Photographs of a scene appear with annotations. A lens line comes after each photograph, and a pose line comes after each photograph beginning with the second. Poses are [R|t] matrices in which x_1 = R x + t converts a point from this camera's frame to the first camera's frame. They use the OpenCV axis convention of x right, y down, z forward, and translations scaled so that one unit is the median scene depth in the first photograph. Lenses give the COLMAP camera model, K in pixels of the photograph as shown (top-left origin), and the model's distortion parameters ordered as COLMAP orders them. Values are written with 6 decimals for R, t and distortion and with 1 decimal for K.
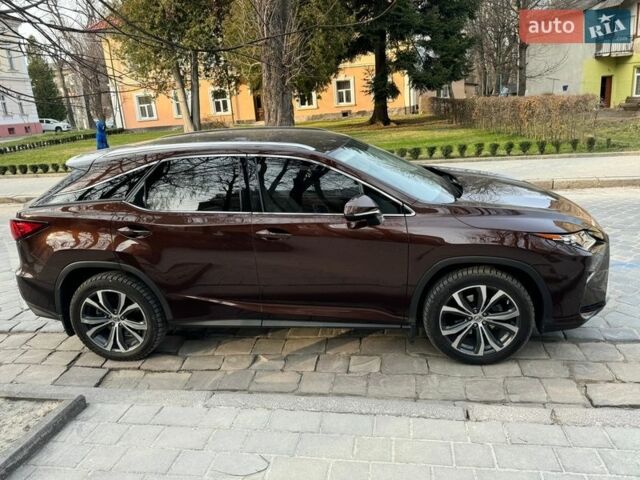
lens RADIAL K [[505.6, 0, 320.0], [0, 505.6, 240.0], [0, 0, 1]] dist [0.082989, -0.105328]
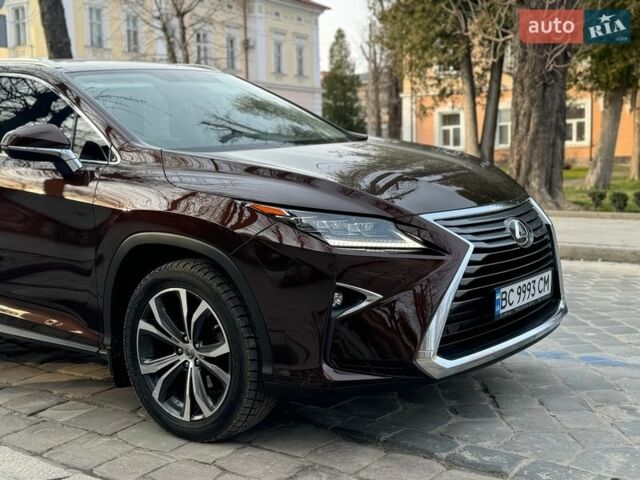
lens RADIAL K [[891.7, 0, 327.9], [0, 891.7, 238.7], [0, 0, 1]] dist [0.231220, -0.672072]
pose [[0.859636, 0.098217, -0.501377, 0.865544], [-0.173913, 0.978996, -0.106403, 0.101844], [0.480395, 0.178664, 0.858661, 0.178470]]
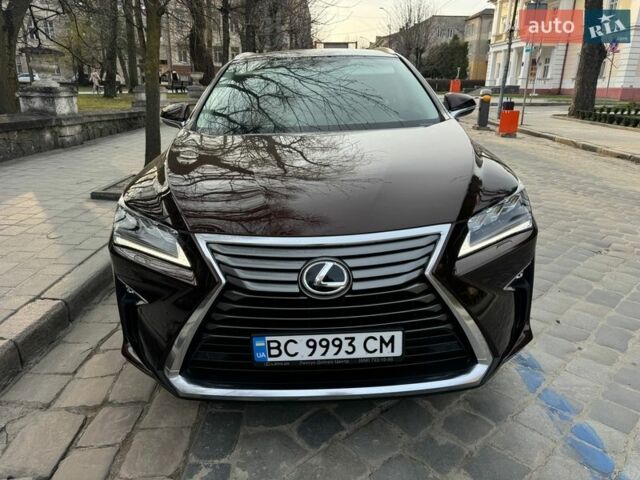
lens RADIAL K [[459.0, 0, 320.0], [0, 459.0, 240.0], [0, 0, 1]] dist [0.000928, -0.005551]
pose [[0.143803, 0.375981, -0.915401, 0.901671], [-0.284081, 0.901766, 0.325753, -0.184361], [0.947955, 0.213204, 0.236486, 0.962495]]
